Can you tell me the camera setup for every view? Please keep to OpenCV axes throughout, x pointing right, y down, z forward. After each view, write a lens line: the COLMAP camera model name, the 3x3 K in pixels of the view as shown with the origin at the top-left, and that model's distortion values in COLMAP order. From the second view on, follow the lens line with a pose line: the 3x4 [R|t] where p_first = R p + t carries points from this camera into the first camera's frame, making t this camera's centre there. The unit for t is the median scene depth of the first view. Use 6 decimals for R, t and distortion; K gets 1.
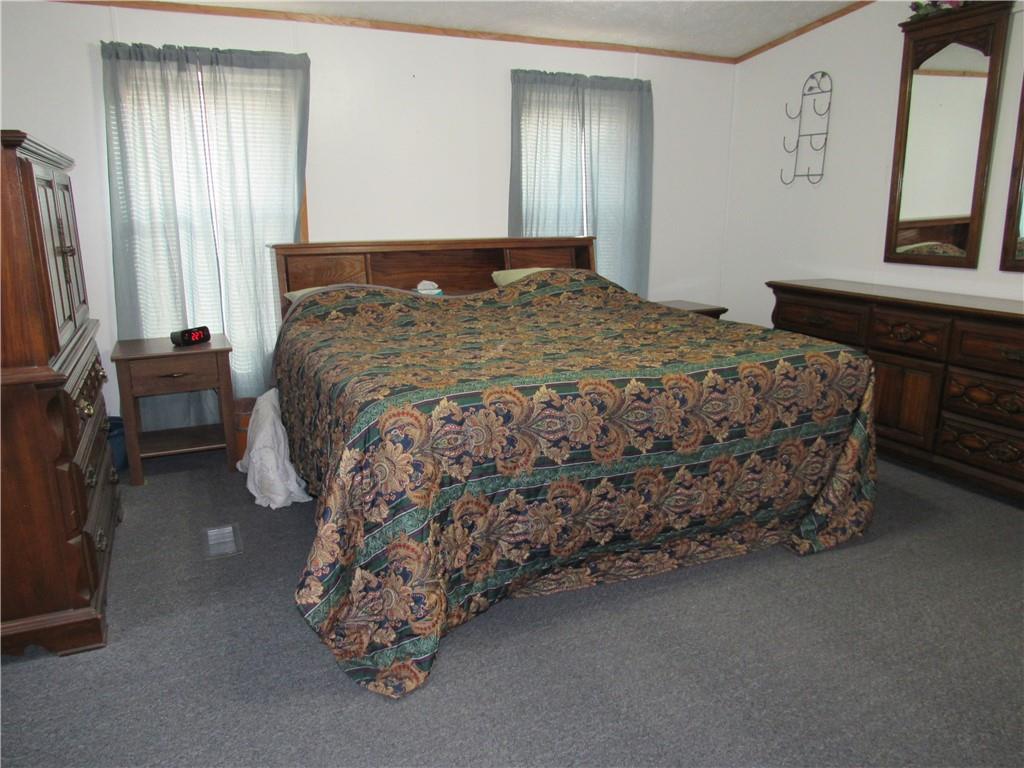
lens RADIAL K [[726.0, 0, 512.3], [0, 726.0, 385.7], [0, 0, 1]] dist [-0.028258, -0.001027]
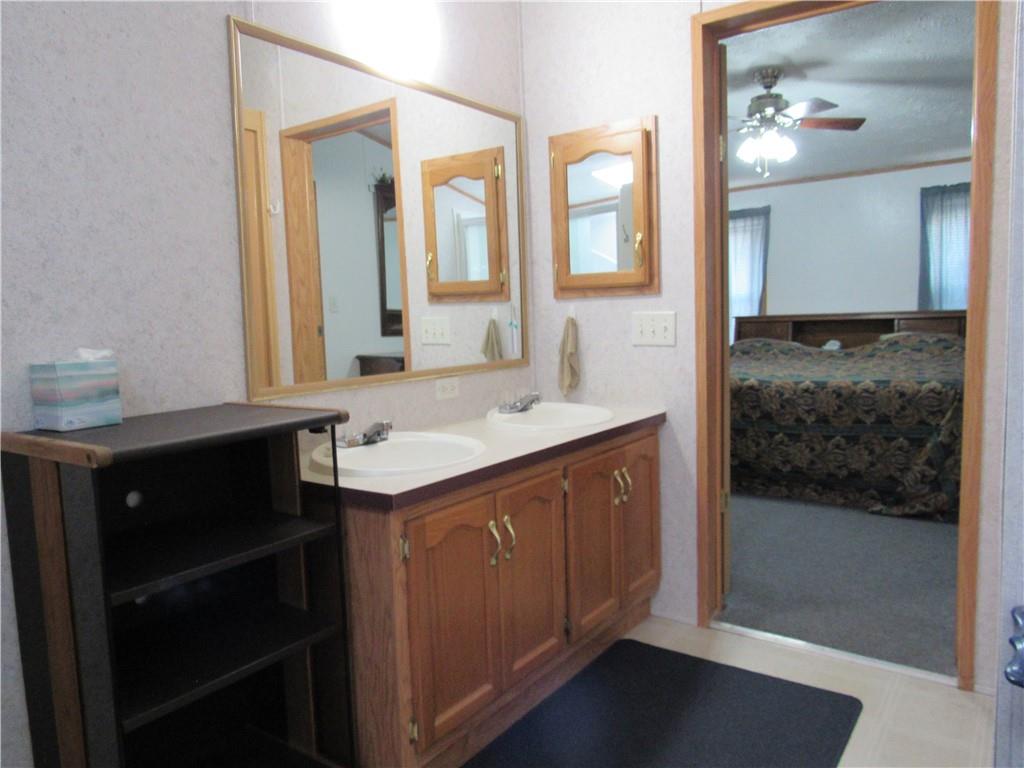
lens RADIAL K [[726.0, 0, 506.6], [0, 726.0, 383.8], [0, 0, 1]] dist [-0.028258, -0.001027]
pose [[0.480578, 0.067465, -0.874353, 0.989192], [-0.175326, 0.984299, -0.020418, 0.101567], [0.859247, 0.163109, 0.484860, -0.304449]]
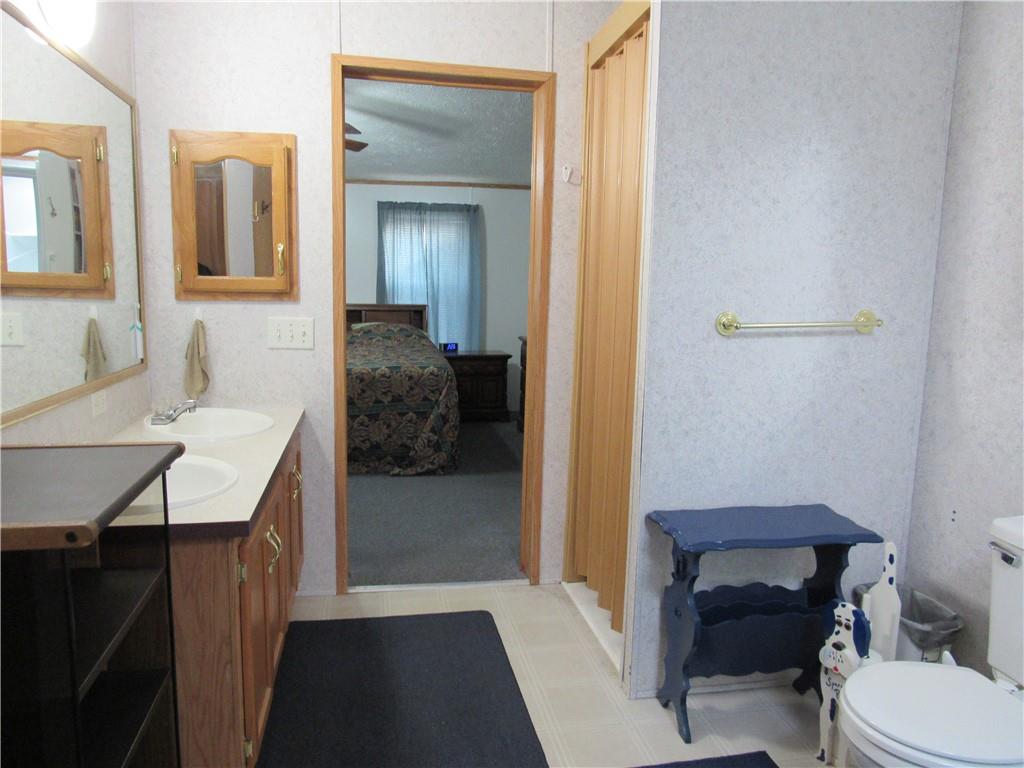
lens RADIAL K [[726.0, 0, 515.8], [0, 726.0, 381.6], [0, 0, 1]] dist [-0.028258, -0.001027]
pose [[0.971573, 0.051553, -0.231058, 0.833457], [-0.076175, 0.992174, -0.098934, 0.117668], [0.224150, 0.113723, 0.967897, -0.537710]]
